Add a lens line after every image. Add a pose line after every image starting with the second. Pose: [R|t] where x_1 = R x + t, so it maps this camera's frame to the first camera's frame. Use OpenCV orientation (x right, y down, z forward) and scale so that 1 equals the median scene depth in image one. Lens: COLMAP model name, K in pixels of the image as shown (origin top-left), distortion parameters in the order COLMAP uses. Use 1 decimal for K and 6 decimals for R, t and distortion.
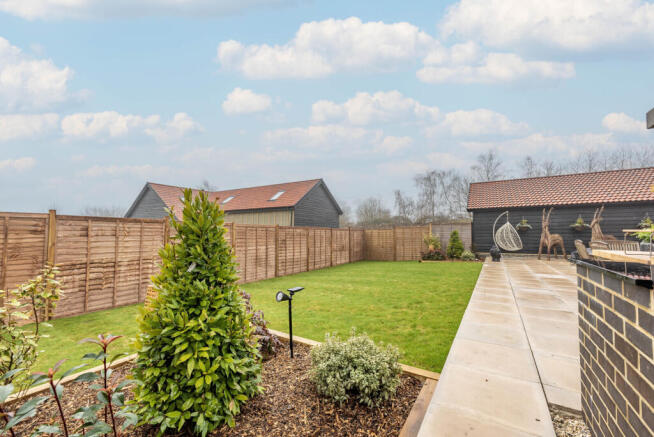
lens RADIAL K [[265.3, 0, 325.9], [0, 265.3, 220.0], [0, 0, 1]] dist [0.002899, -0.001117]
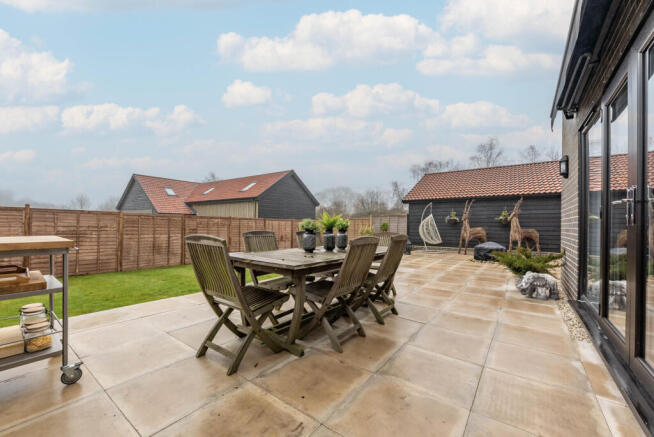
lens RADIAL K [[265.3, 0, 327.9], [0, 265.3, 222.3], [0, 0, 1]] dist [0.002899, -0.001117]
pose [[0.997215, 0.011677, -0.073662, 0.224076], [-0.008842, 0.999212, 0.038695, 0.001966], [0.074056, -0.037936, 0.996532, 0.006716]]
